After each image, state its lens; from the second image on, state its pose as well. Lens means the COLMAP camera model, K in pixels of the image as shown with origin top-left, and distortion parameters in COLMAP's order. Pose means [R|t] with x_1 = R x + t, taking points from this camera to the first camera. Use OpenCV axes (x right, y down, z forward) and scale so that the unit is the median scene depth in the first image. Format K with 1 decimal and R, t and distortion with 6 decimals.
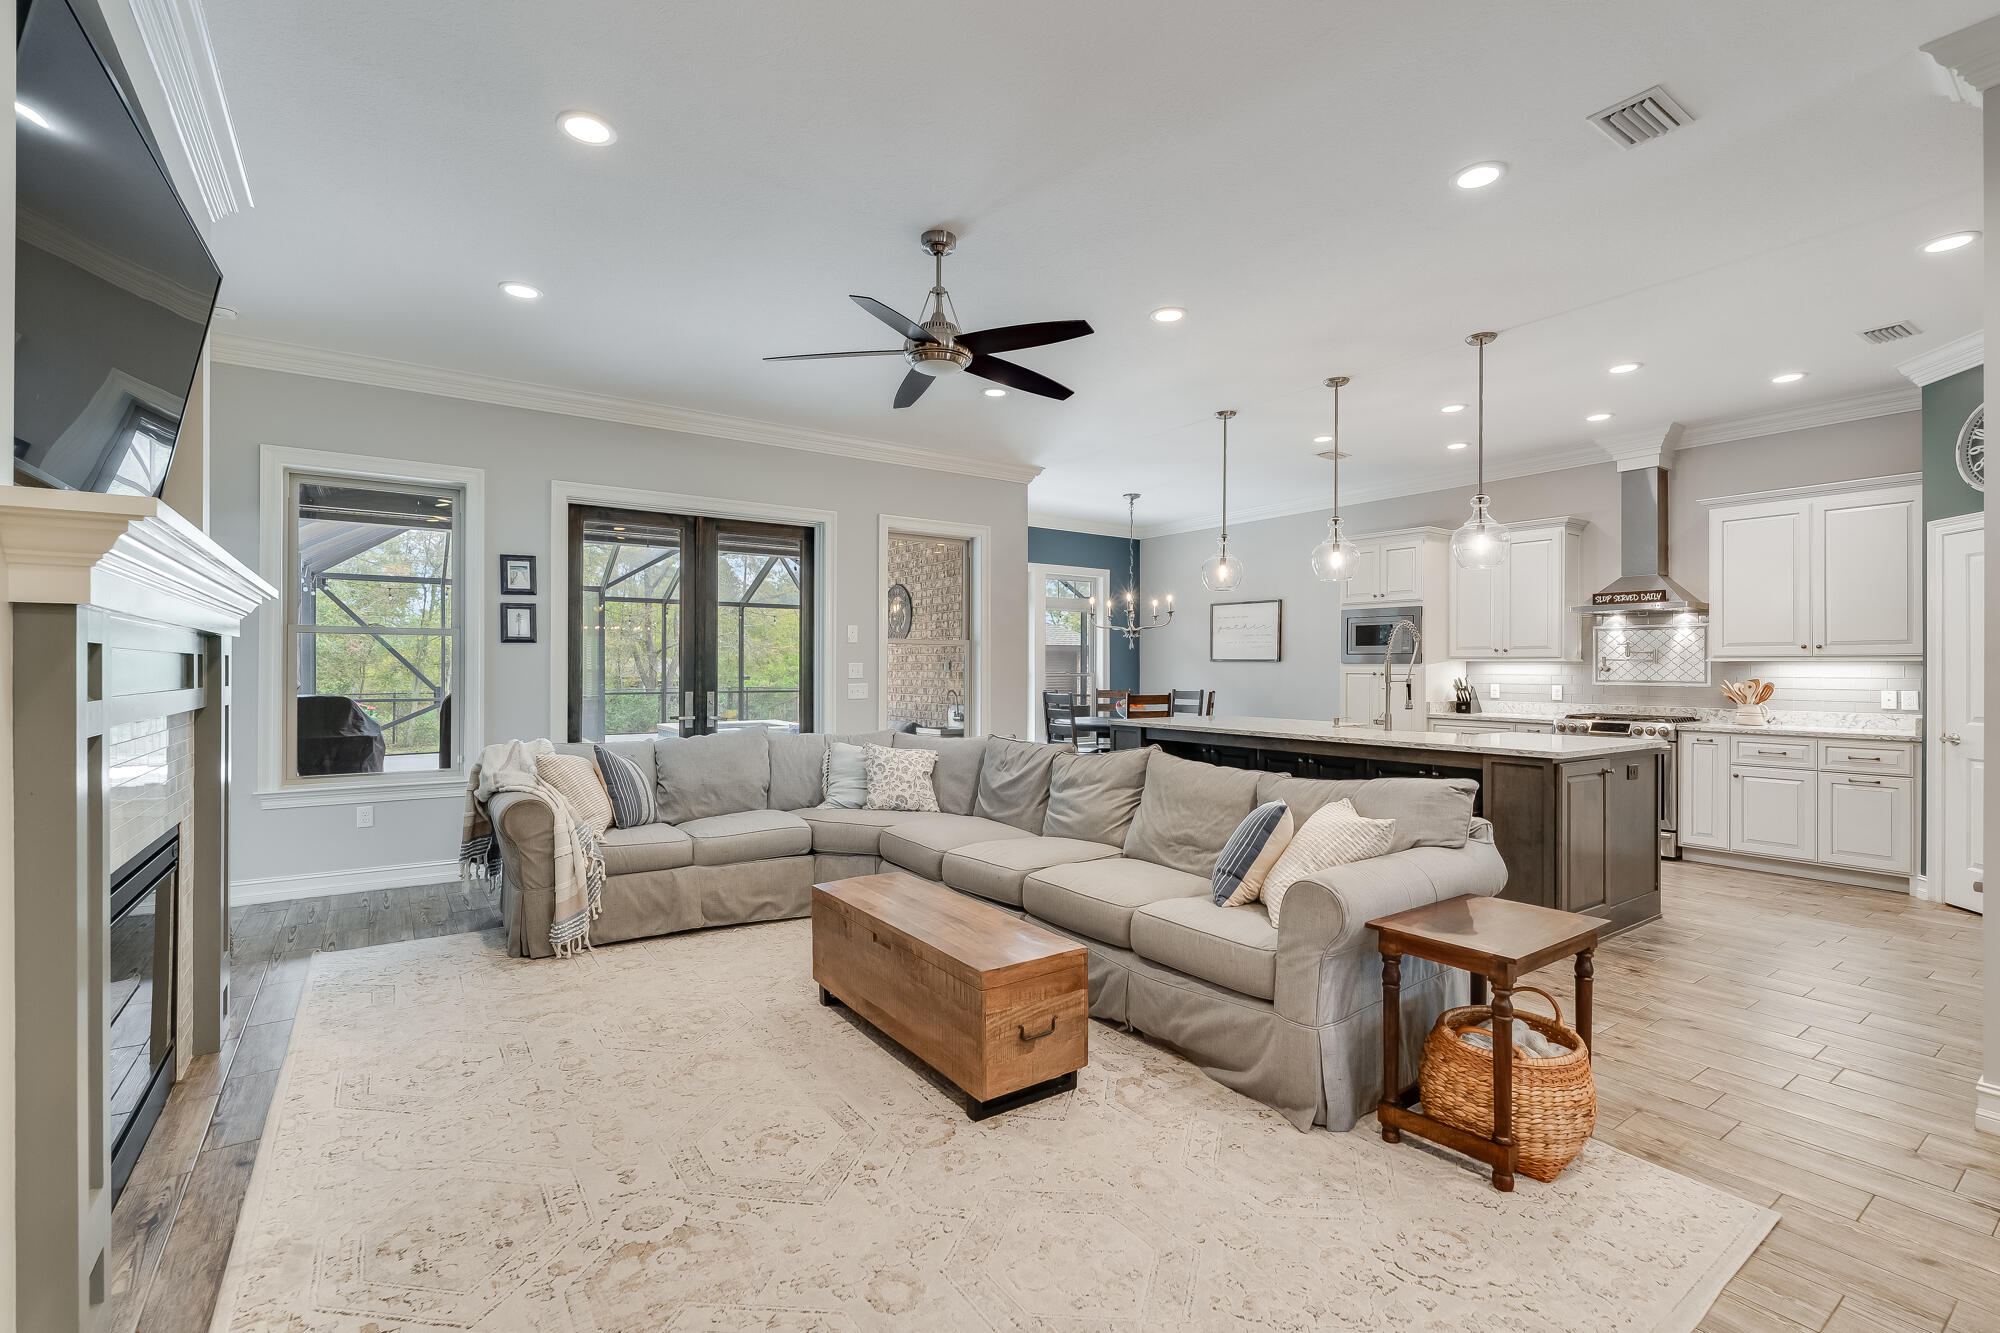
lens RADIAL K [[889.3, 0, 1007.3], [0, 889.3, 665.1], [0, 0, 1]] dist [-0.004600, 0.000444]
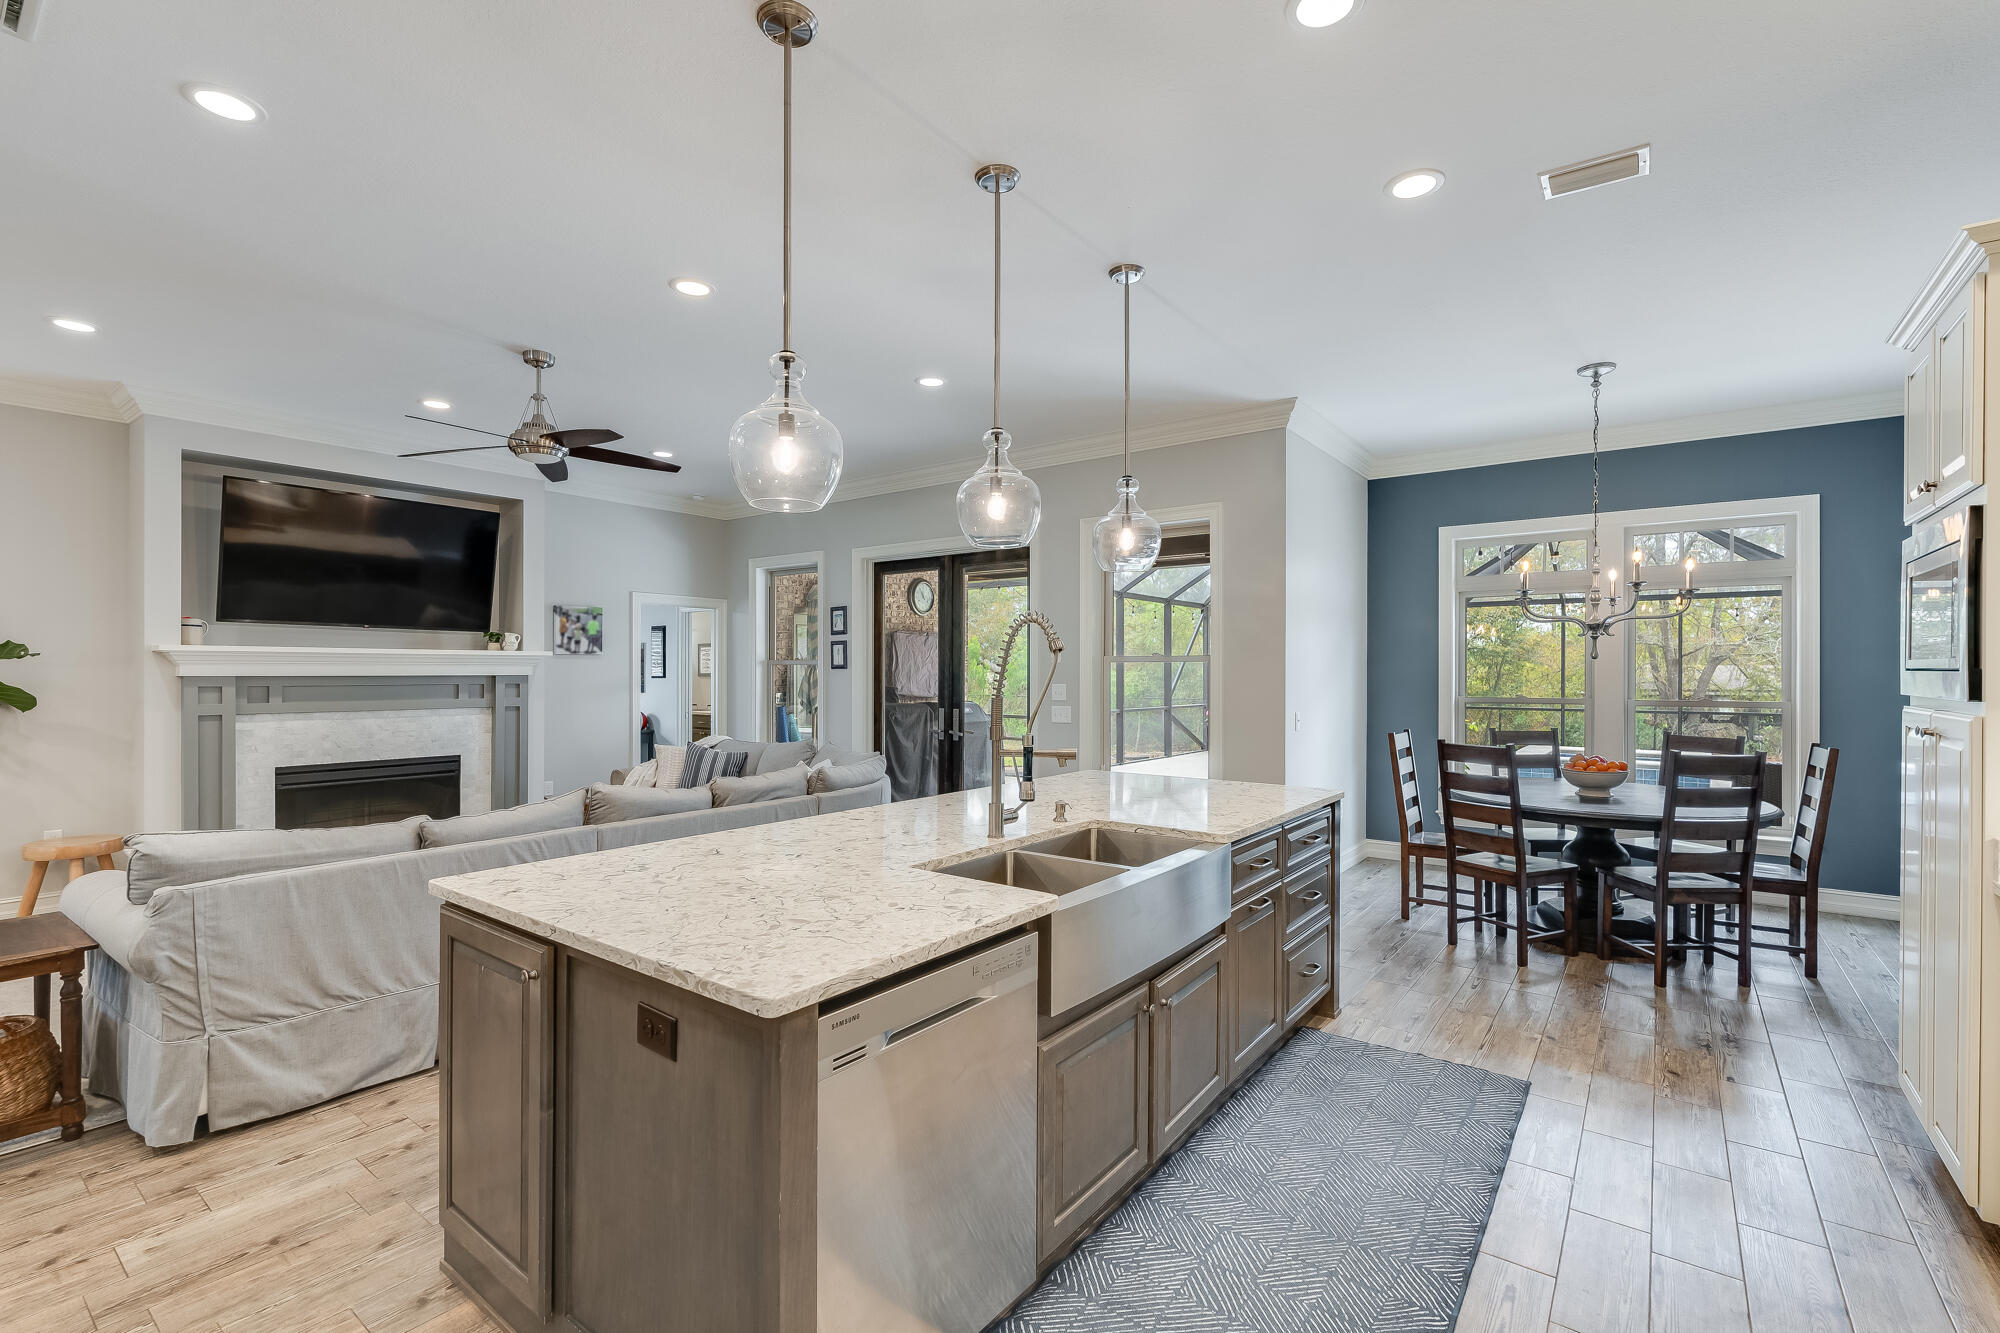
lens RADIAL K [[889.3, 0, 1011.3], [0, 889.3, 674.3], [0, 0, 1]] dist [-0.004600, 0.000444]
pose [[0.317939, -0.005584, -0.948095, 0.858925], [0.002619, 0.999984, -0.005012, -0.009213], [0.948108, -0.000889, 0.317948, 0.806621]]
